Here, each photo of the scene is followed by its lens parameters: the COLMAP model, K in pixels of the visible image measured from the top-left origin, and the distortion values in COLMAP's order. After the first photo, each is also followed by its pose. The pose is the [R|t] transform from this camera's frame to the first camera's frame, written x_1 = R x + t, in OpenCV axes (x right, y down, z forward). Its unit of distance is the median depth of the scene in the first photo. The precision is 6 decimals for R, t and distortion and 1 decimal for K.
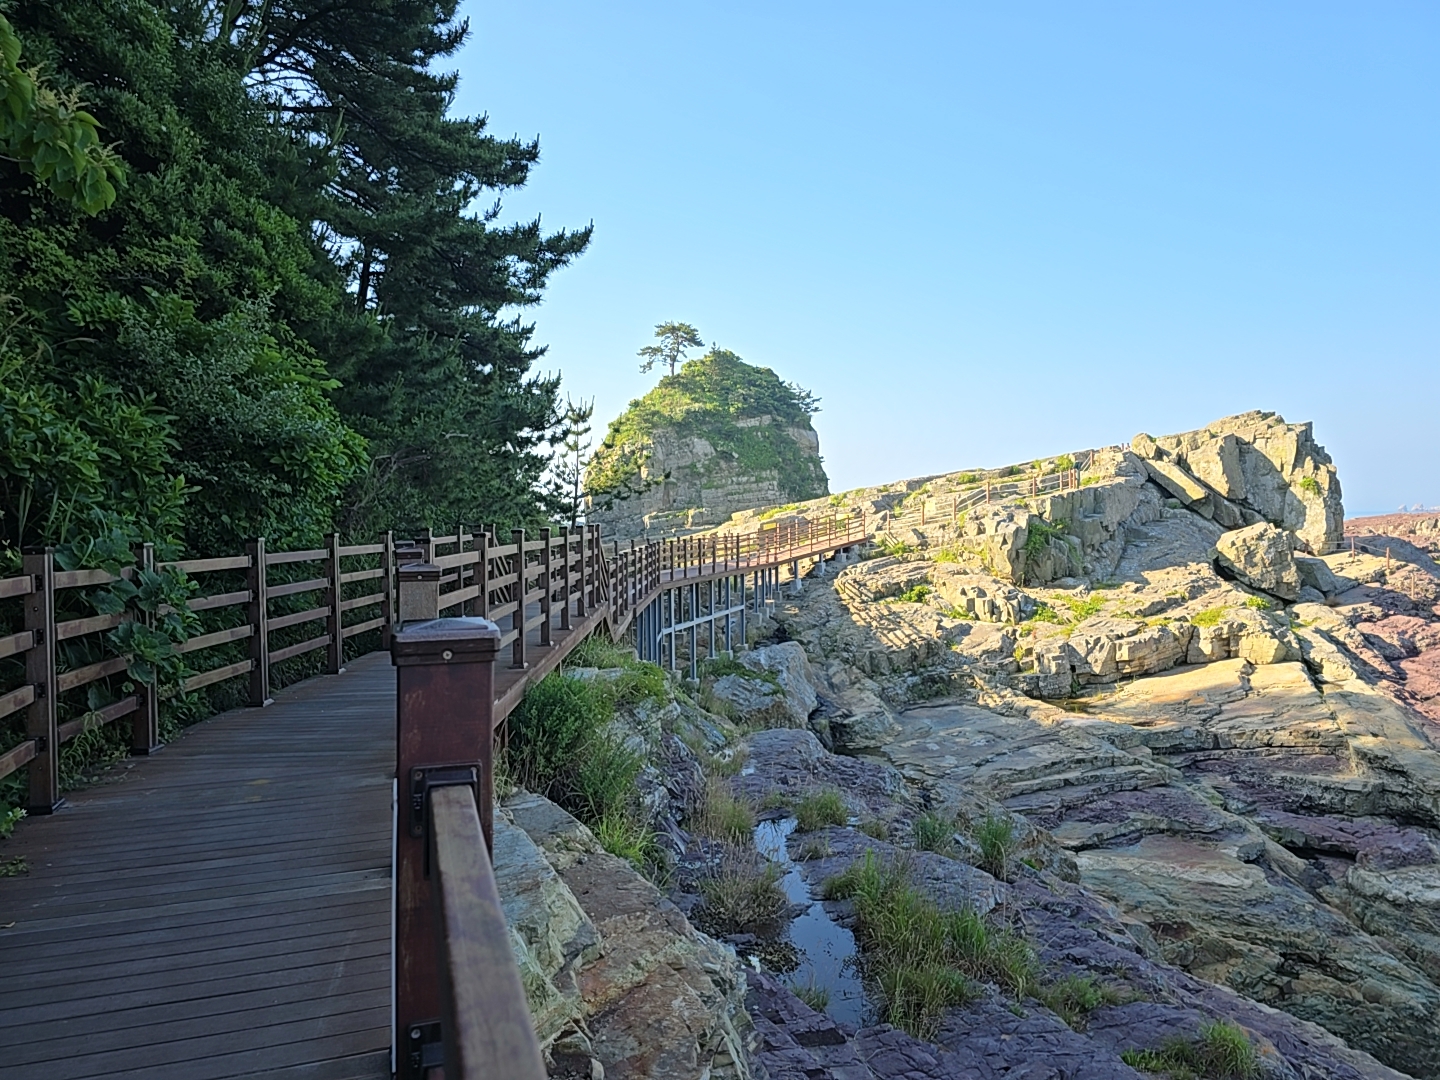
lens RADIAL K [[949.2, 0, 716.6], [0, 949.2, 556.2], [0, 0, 1]] dist [0.042773, -0.033847]
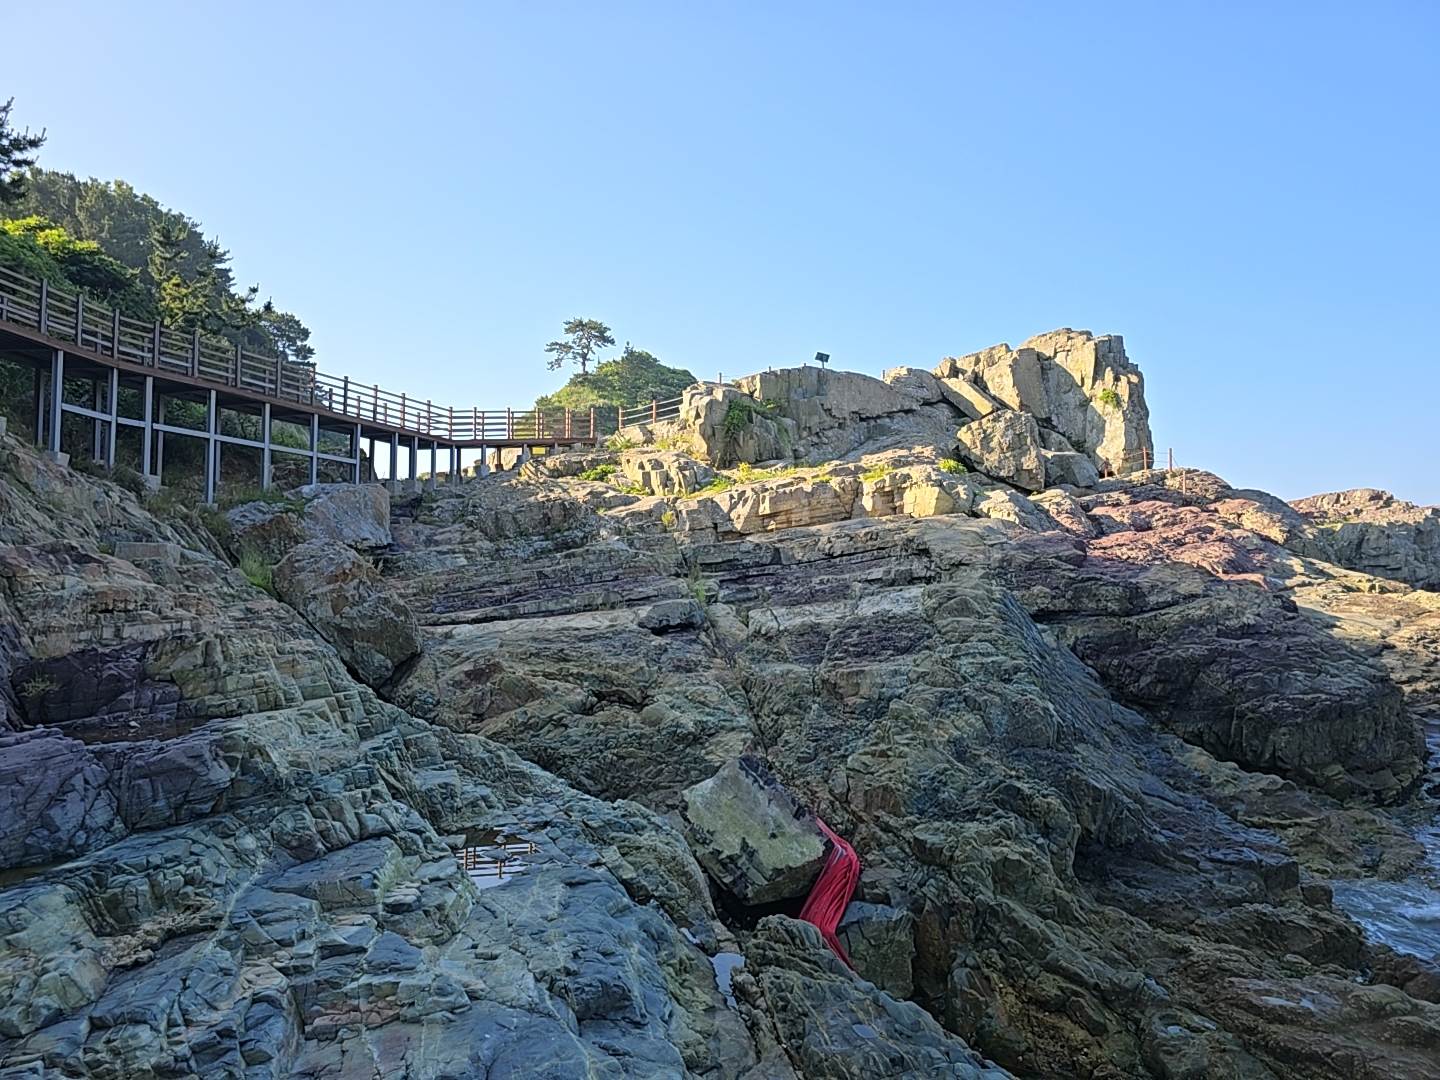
lens RADIAL K [[953.7, 0, 720.1], [0, 953.7, 542.6], [0, 0, 1]] dist [0.086886, -0.093704]
pose [[0.999410, 0.012648, -0.031934, 0.277659], [-0.015385, 0.996093, -0.086963, 0.141416], [0.030709, 0.087403, 0.995700, 0.098312]]
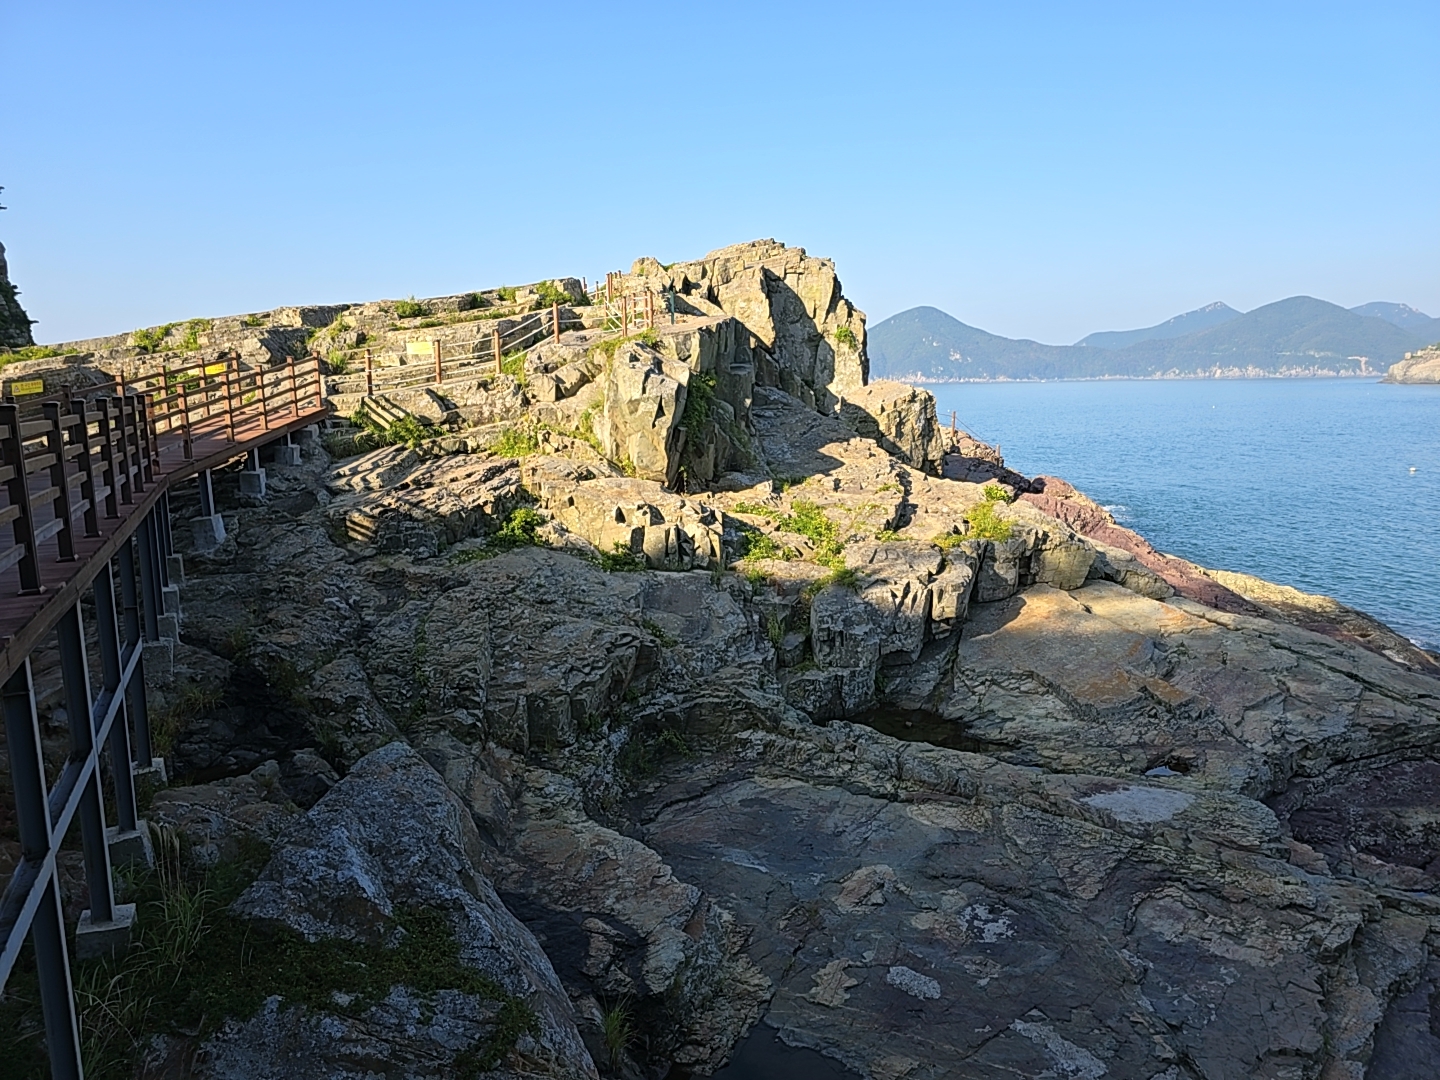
lens RADIAL K [[953.7, 0, 720.1], [0, 953.7, 542.6], [0, 0, 1]] dist [0.086886, -0.093704]
pose [[0.718805, -0.111466, 0.686218, -0.032913], [0.032370, 0.991358, 0.127125, -0.007397], [-0.694458, -0.069166, 0.716202, 0.468889]]
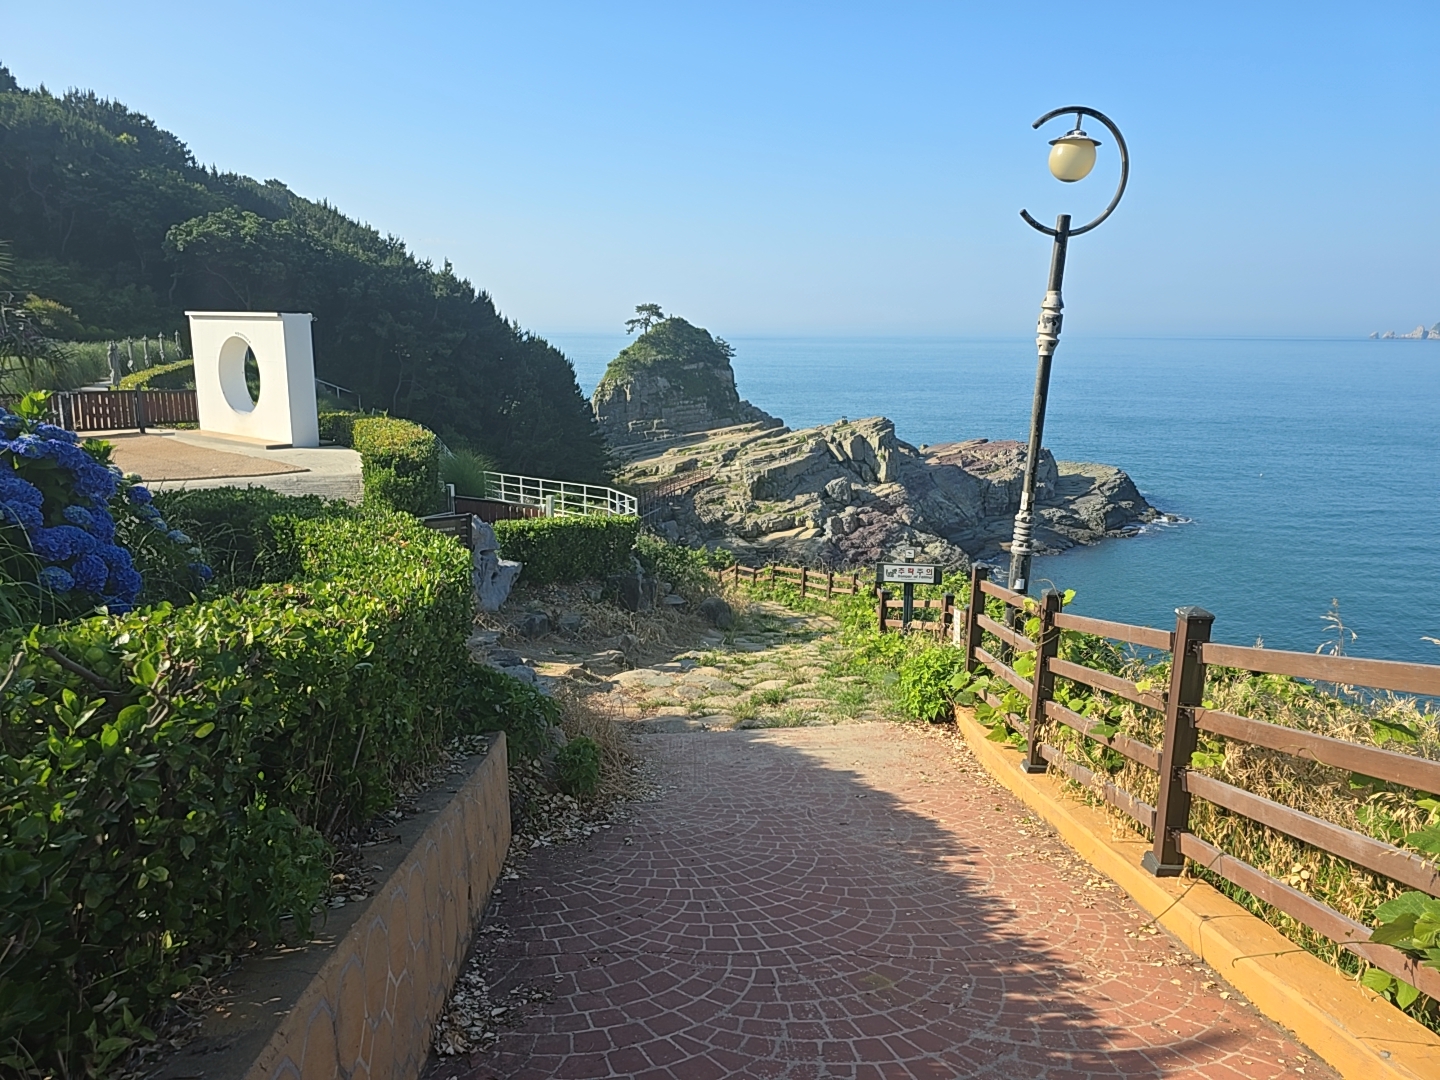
lens RADIAL K [[960.5, 0, 716.7], [0, 960.5, 540.2], [0, 0, 1]] dist [0.086292, -0.087038]
pose [[0.999677, 0.017372, 0.018551, 0.115220], [-0.020381, 0.984039, 0.176781, -0.300076], [-0.015184, -0.177102, 0.984075, -1.598433]]
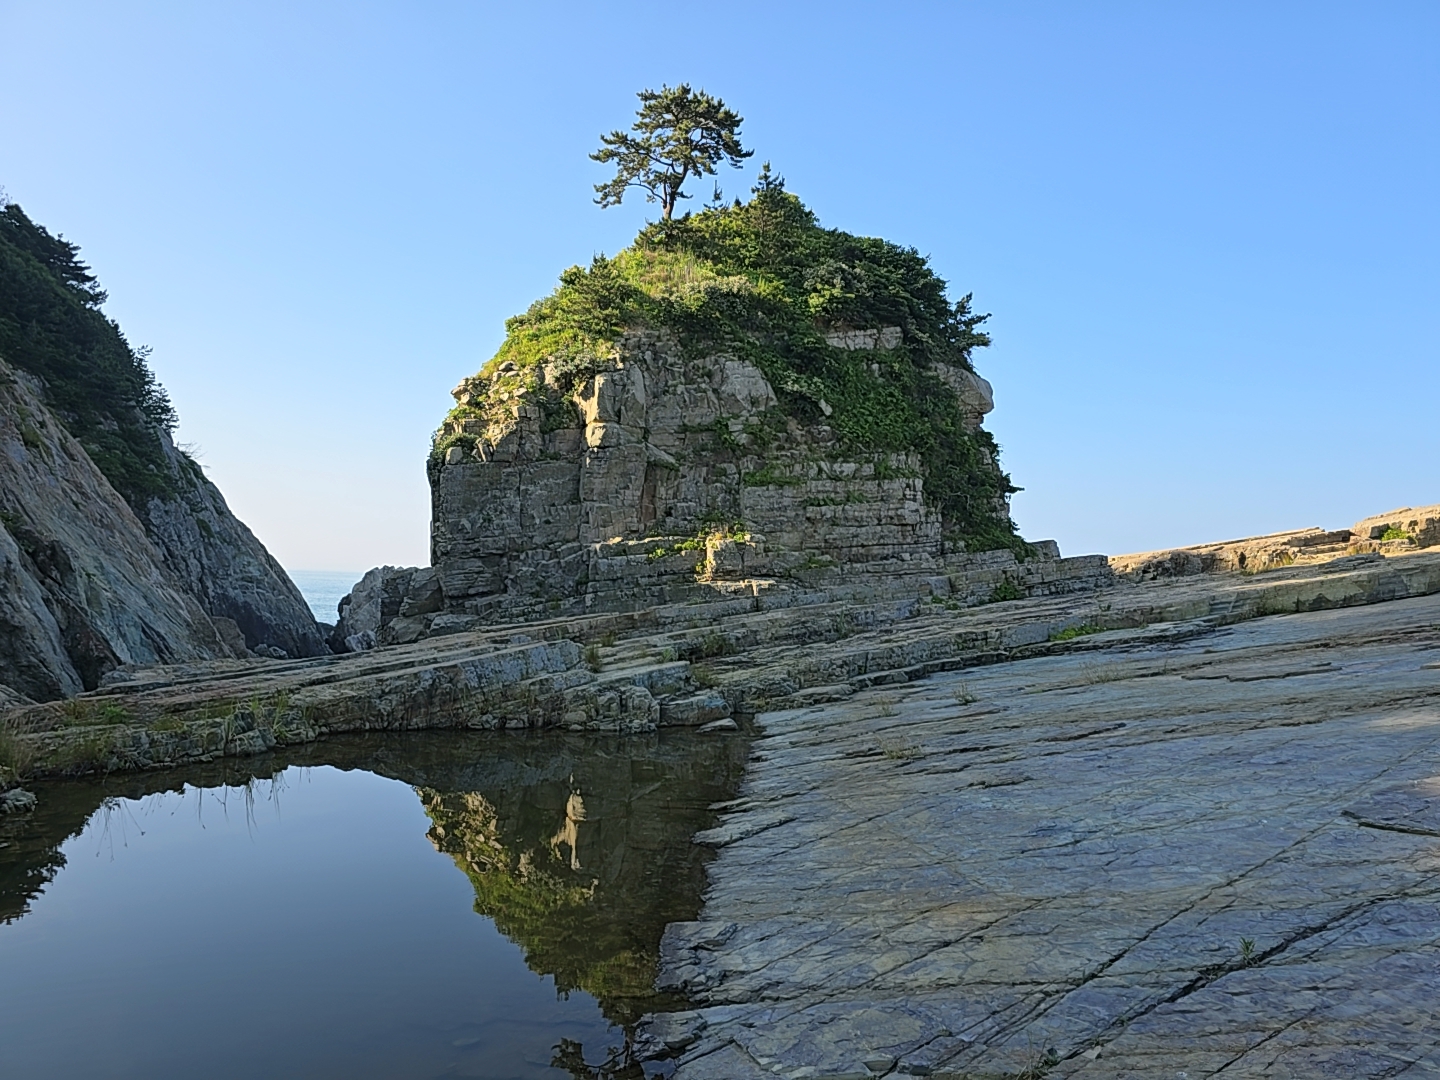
lens RADIAL K [[960.5, 0, 716.7], [0, 960.5, 540.2], [0, 0, 1]] dist [0.086292, -0.087038]
pose [[0.993516, 0.057082, 0.098320, -0.130226], [-0.048528, 0.994999, -0.087302, -0.028686], [-0.102812, 0.081965, 0.991318, 1.270200]]
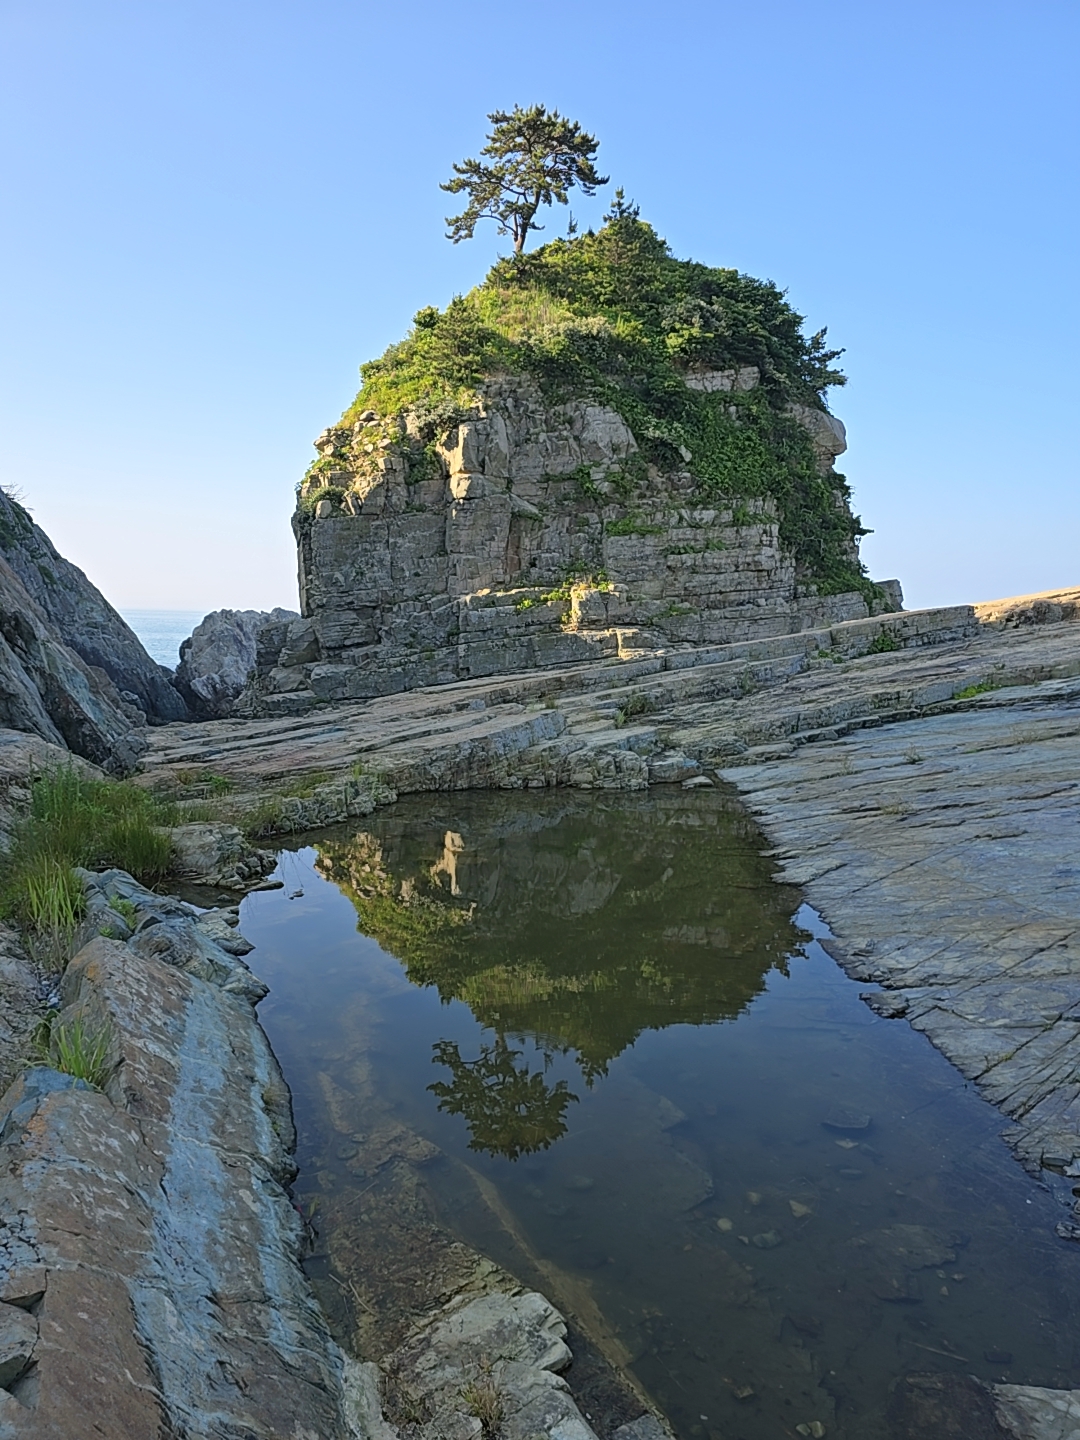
lens RADIAL K [[963.9, 0, 534.9], [0, 963.9, 723.6], [0, 0, 1]] dist [0.069198, -0.088545]
pose [[0.993365, 0.026083, 0.112007, -0.180817], [-0.033753, 0.997173, 0.067137, -0.038124], [-0.109939, -0.070472, 0.991437, 1.236239]]
